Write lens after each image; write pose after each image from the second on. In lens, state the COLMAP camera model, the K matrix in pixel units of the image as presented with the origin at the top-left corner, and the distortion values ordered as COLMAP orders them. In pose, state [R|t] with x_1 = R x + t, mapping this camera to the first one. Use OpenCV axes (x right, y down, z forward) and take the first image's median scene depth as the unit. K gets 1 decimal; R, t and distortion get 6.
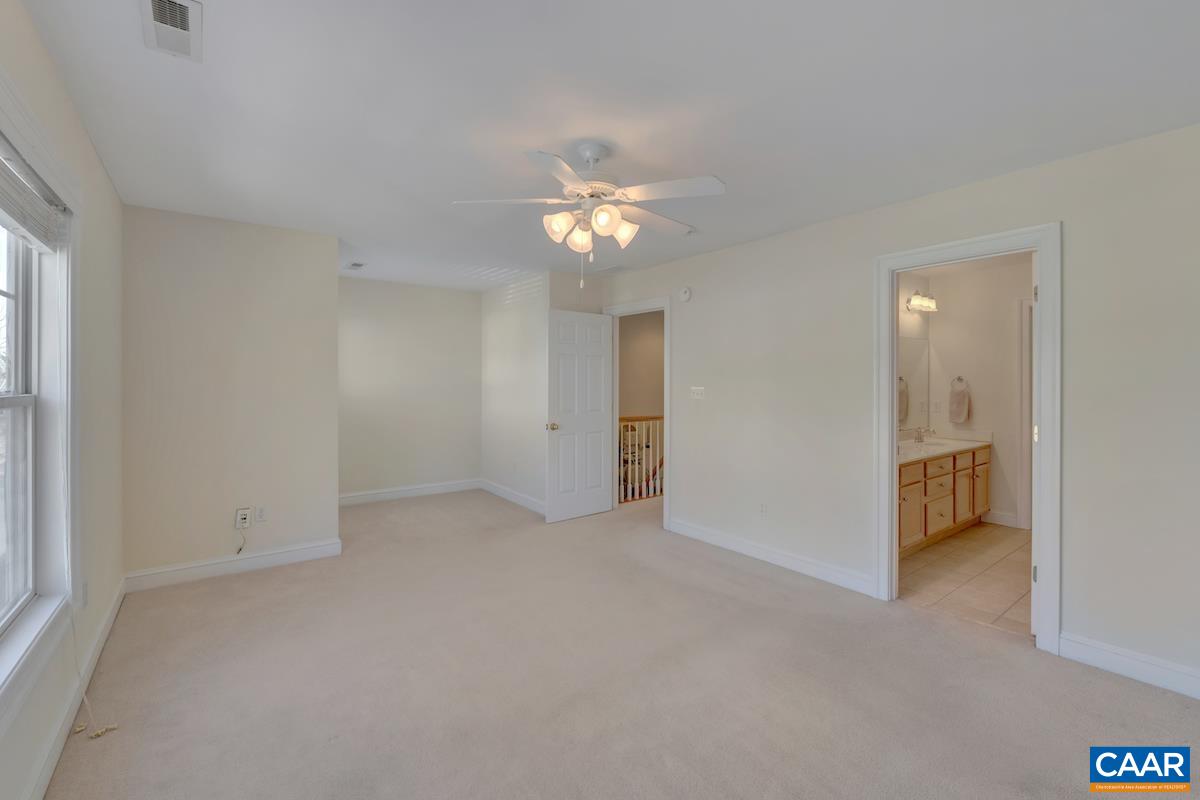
lens RADIAL K [[523.3, 0, 601.9], [0, 523.3, 389.6], [0, 0, 1]] dist [-0.009773, -0.000238]
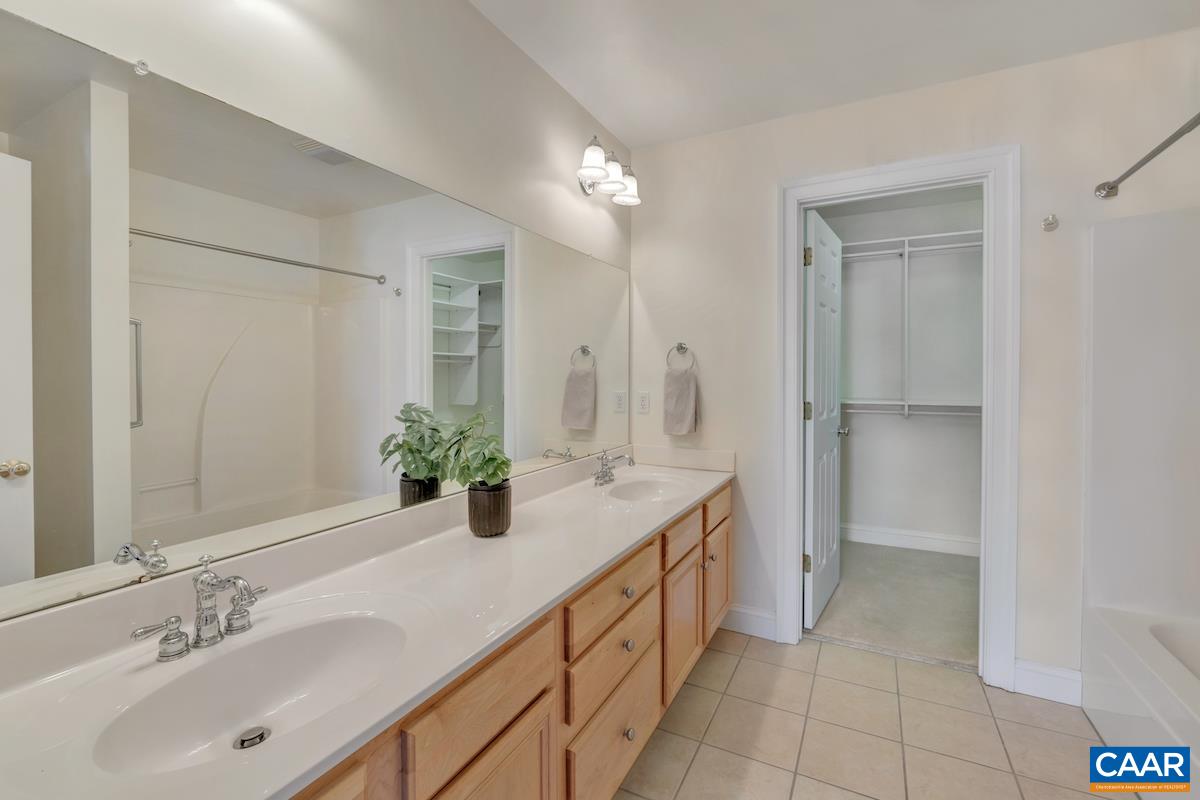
lens RADIAL K [[523.3, 0, 606.9], [0, 523.3, 390.7], [0, 0, 1]] dist [-0.009773, -0.000238]
pose [[0.904303, -0.010048, 0.426772, 0.408673], [0.003896, 0.999876, 0.015286, 0.012883], [-0.426872, -0.012160, 0.904230, 0.576130]]
